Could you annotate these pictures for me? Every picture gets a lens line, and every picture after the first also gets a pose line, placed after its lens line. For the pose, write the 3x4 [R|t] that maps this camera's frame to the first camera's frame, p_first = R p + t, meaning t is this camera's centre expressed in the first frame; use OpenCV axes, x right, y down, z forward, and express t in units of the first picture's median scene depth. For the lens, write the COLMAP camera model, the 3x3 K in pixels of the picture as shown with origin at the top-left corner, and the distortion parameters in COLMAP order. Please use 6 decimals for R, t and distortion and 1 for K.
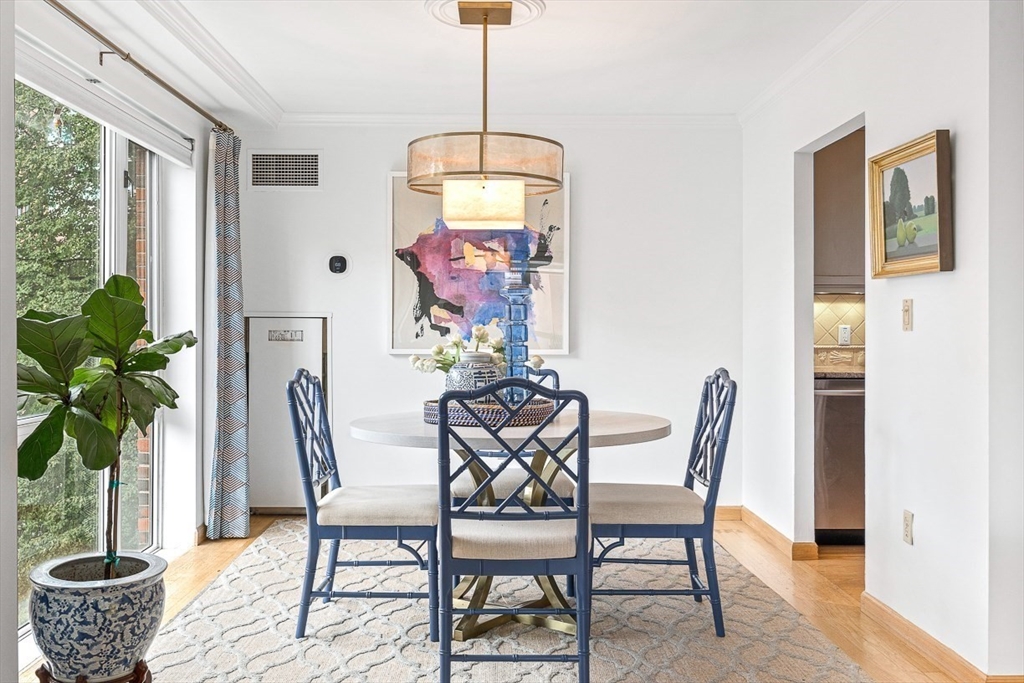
lens RADIAL K [[890.0, 0, 512.5], [0, 890.0, 338.3], [0, 0, 1]] dist [0.001191, -0.001363]
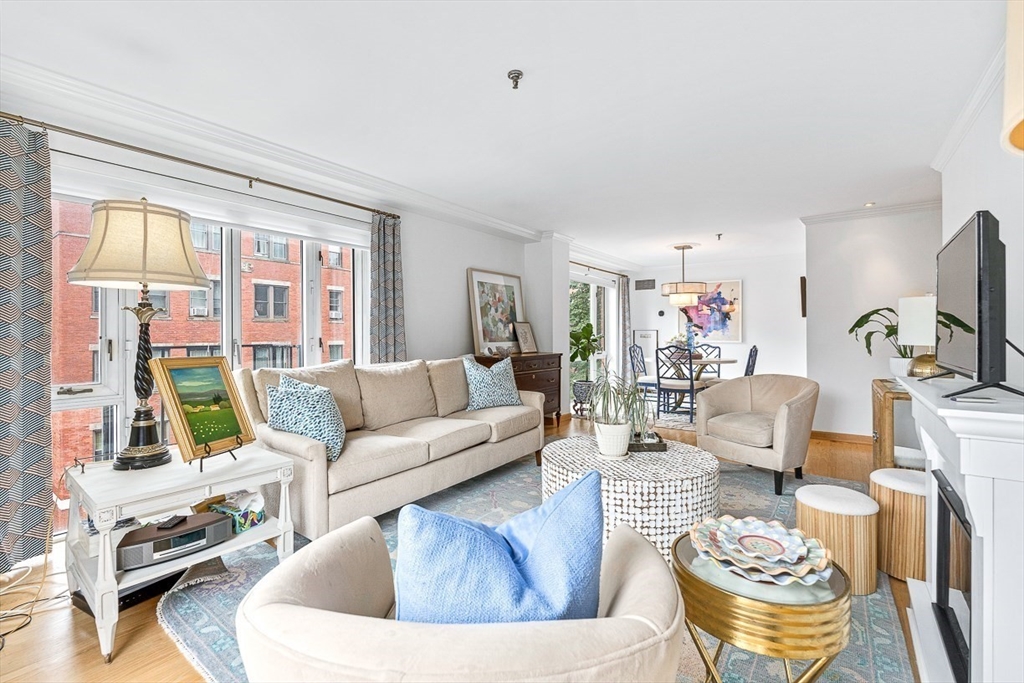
lens RADIAL K [[465.7, 0, 513.2], [0, 465.7, 339.9], [0, 0, 1]] dist [0.003499, 0.000353]
pose [[0.800627, 0.005809, -0.599135, 0.425594], [-0.004736, 0.999983, 0.003367, 0.008820], [0.599144, 0.000142, 0.800641, -0.726861]]
